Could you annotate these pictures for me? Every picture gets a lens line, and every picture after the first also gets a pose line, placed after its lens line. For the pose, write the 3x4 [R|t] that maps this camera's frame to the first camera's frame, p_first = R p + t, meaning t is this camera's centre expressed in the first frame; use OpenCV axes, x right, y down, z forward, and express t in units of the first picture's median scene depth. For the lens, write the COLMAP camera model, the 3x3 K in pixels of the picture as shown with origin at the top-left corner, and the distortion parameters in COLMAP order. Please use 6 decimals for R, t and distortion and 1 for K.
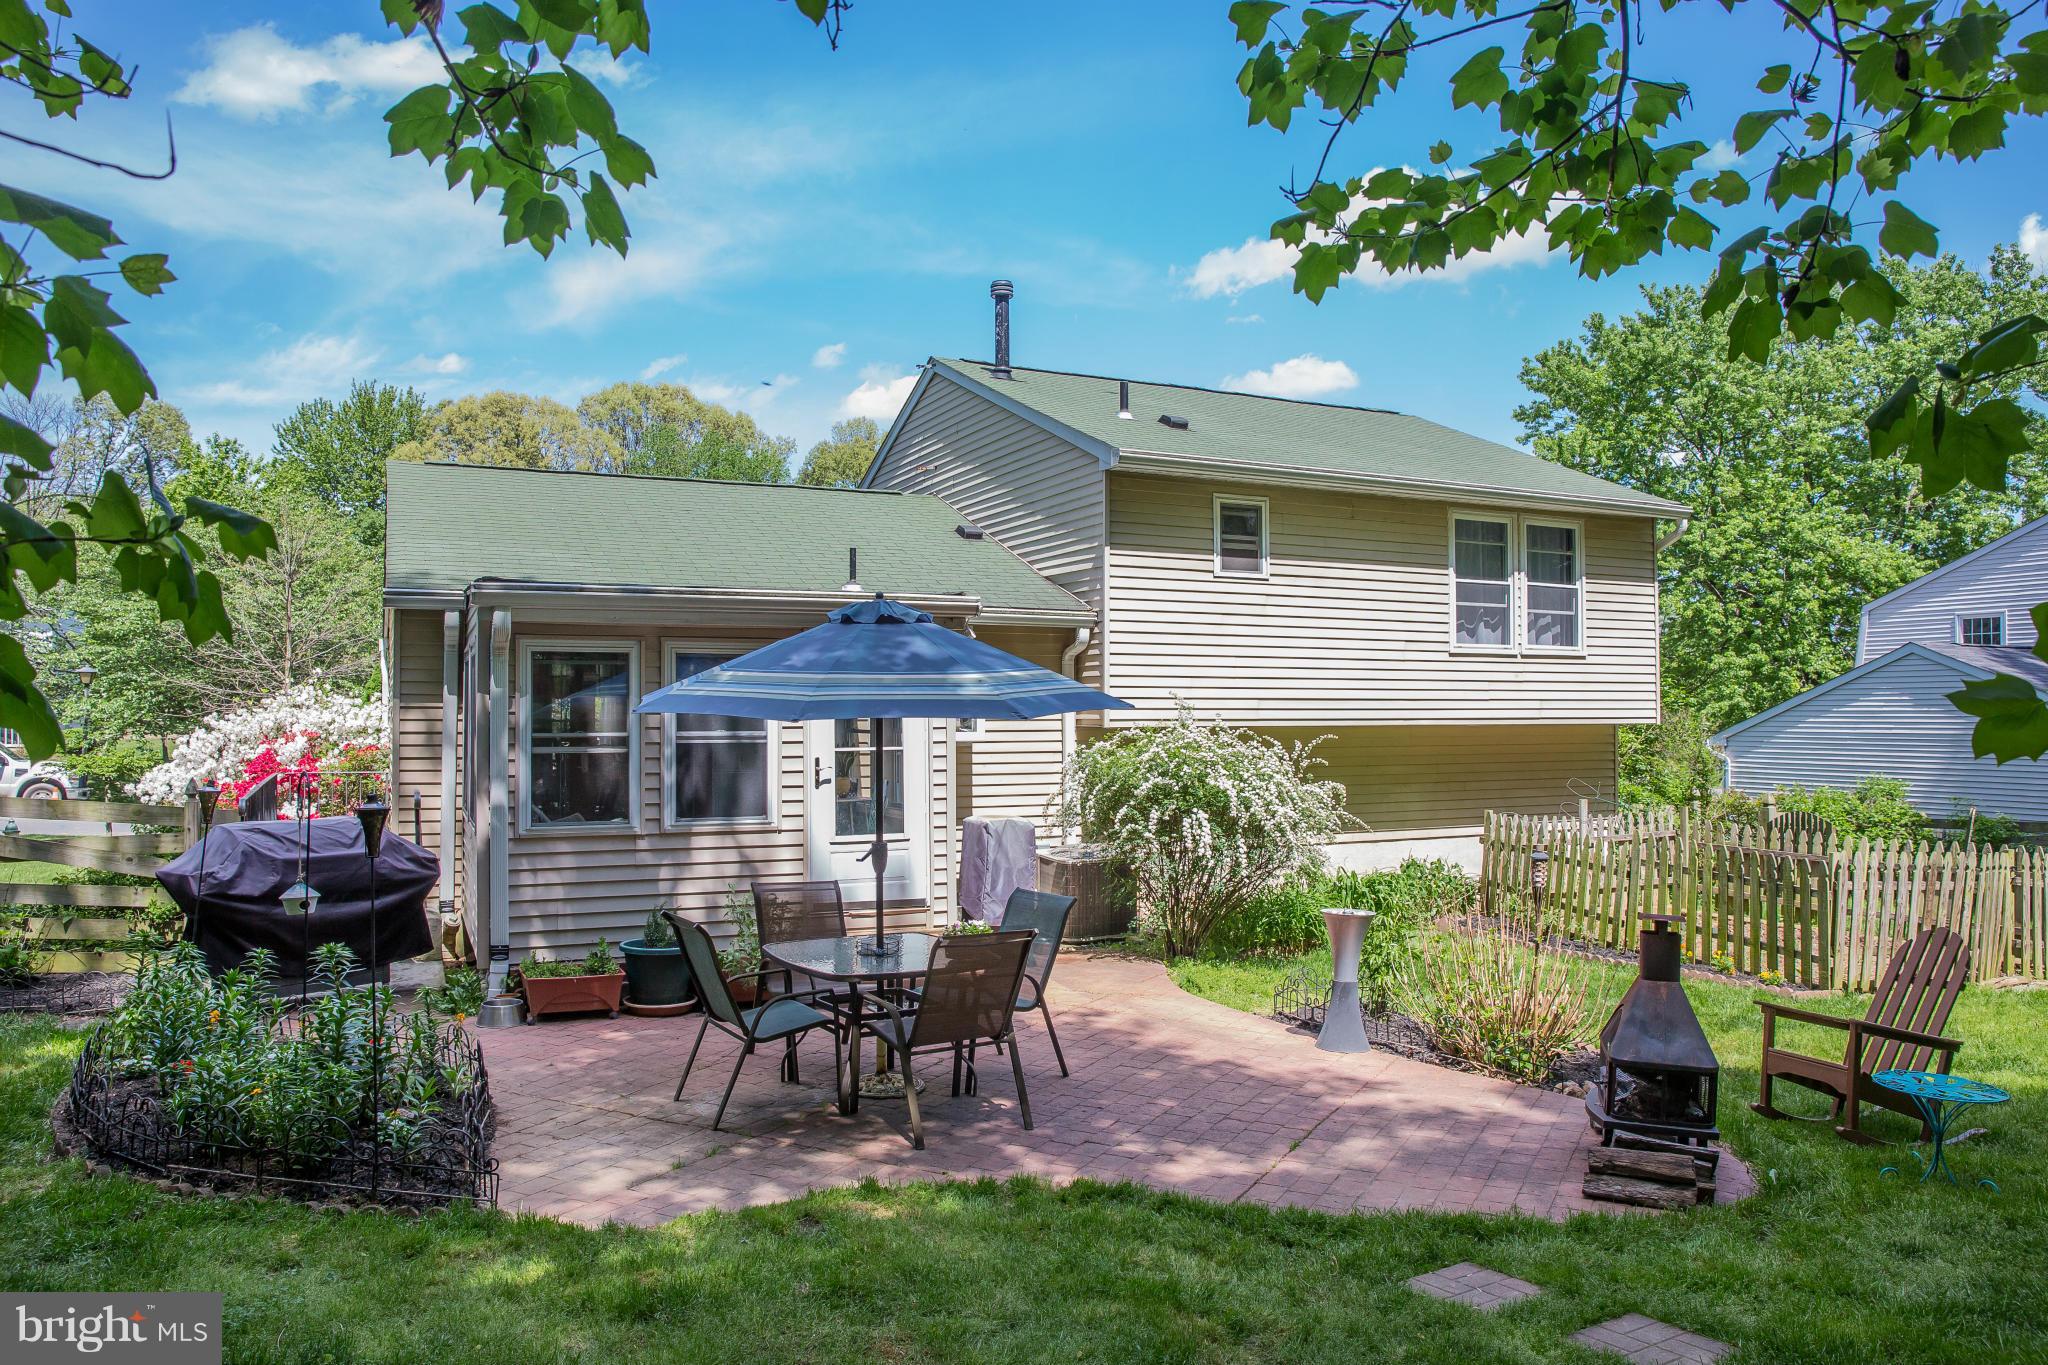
lens RADIAL K [[1402.8, 0, 1024.0], [0, 1402.8, 682.5], [0, 0, 1]] dist [-0.053569, 0.007625]
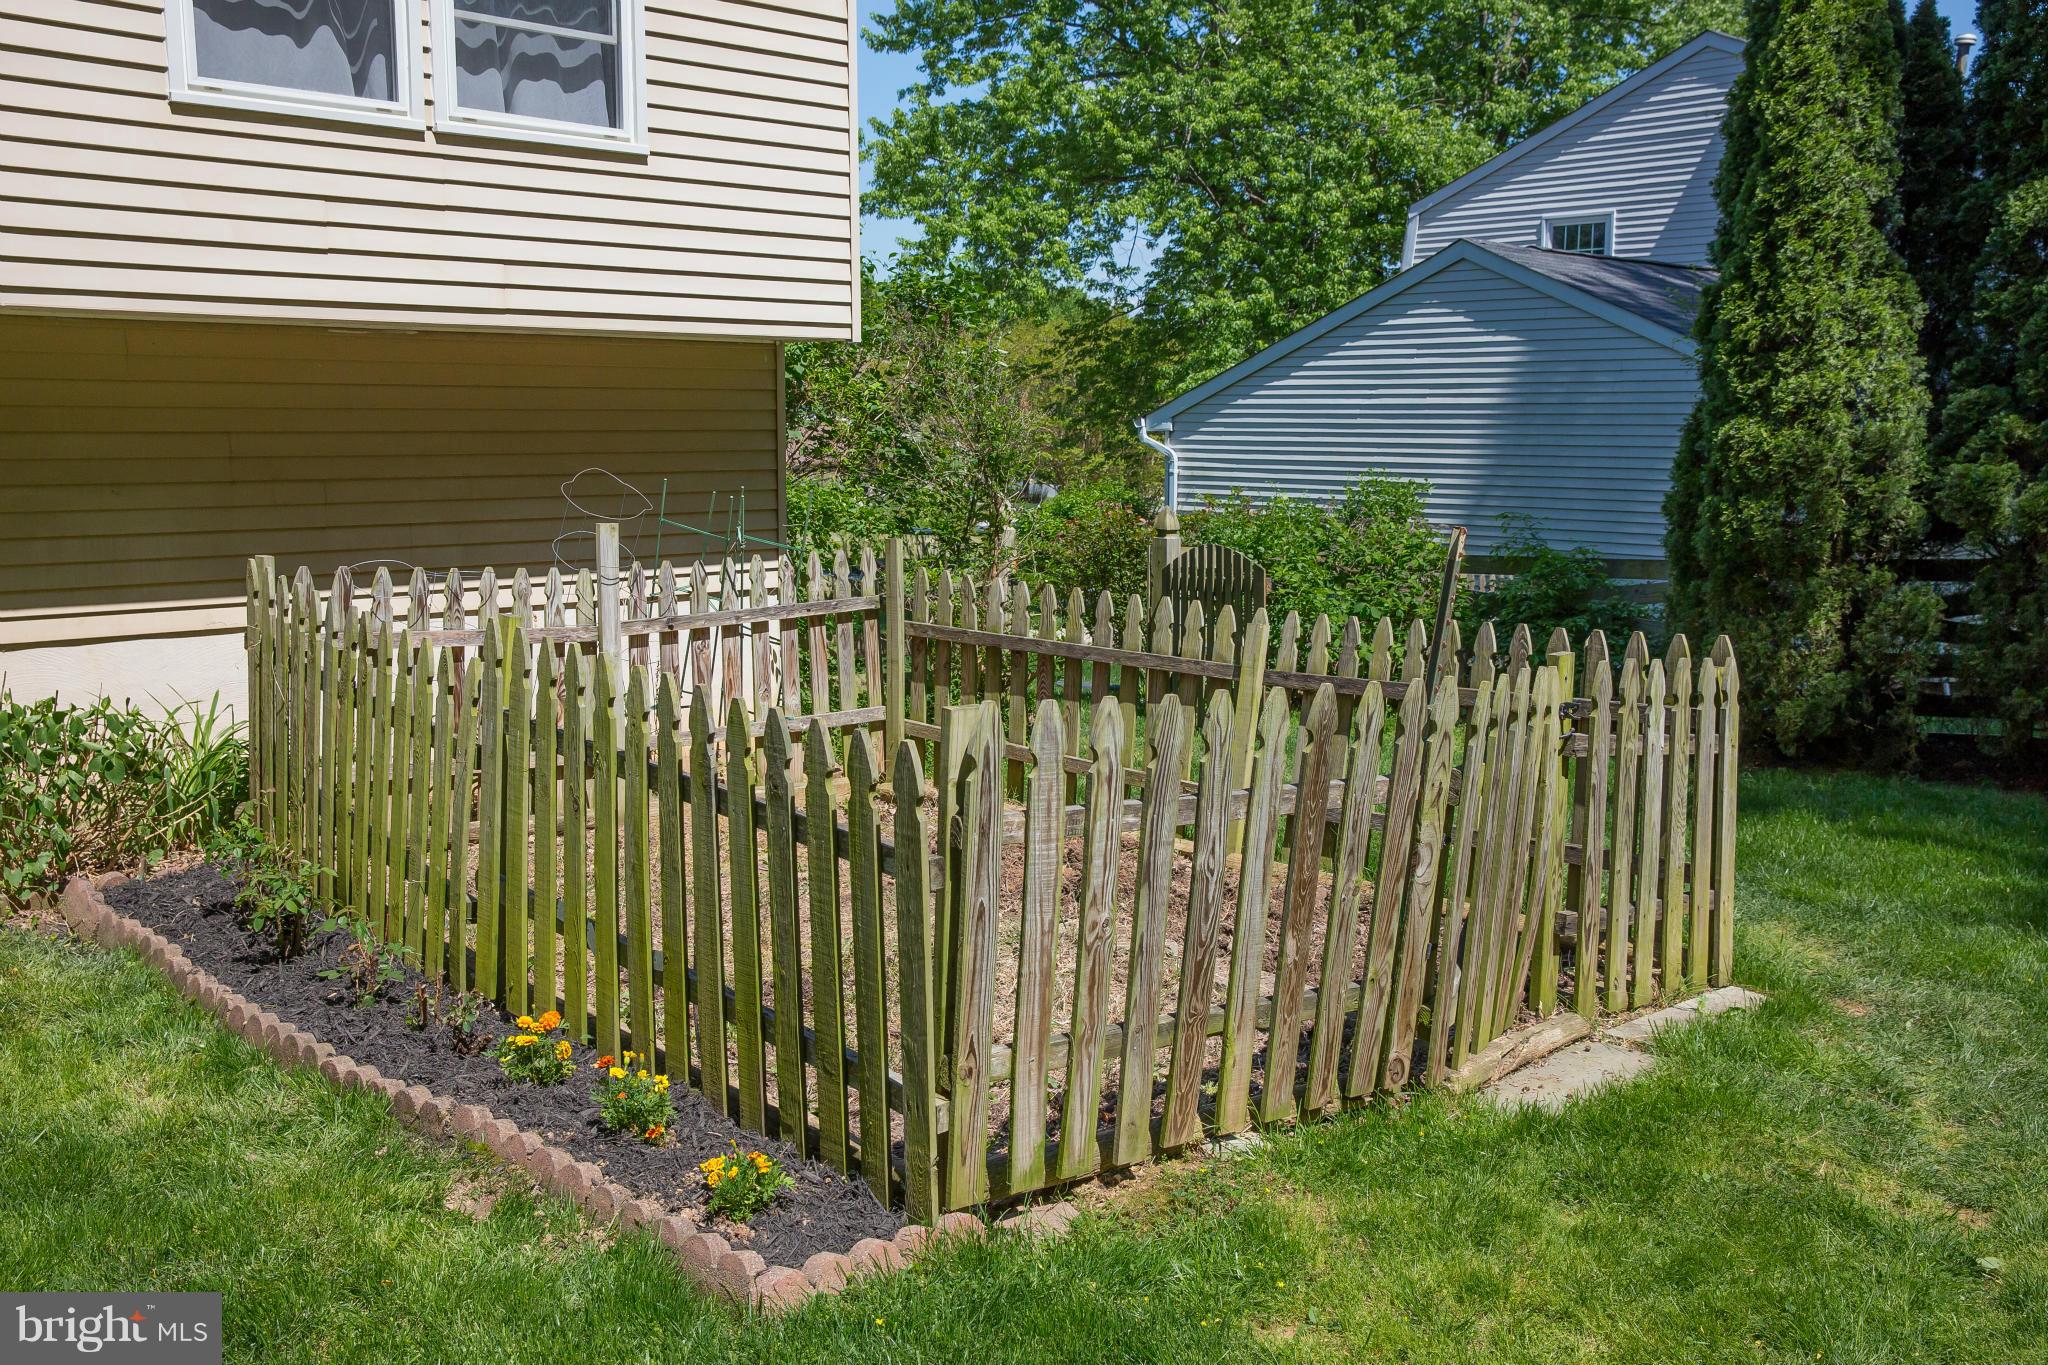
lens RADIAL K [[1899.5, 0, 1024.0], [0, 1899.5, 682.5], [0, 0, 1]] dist [0.002289, 0.011067]
pose [[0.947448, -0.039188, 0.317499, 0.337234], [-0.012468, 0.987191, 0.159053, 0.041534], [-0.319666, -0.154653, 0.934824, 0.454671]]
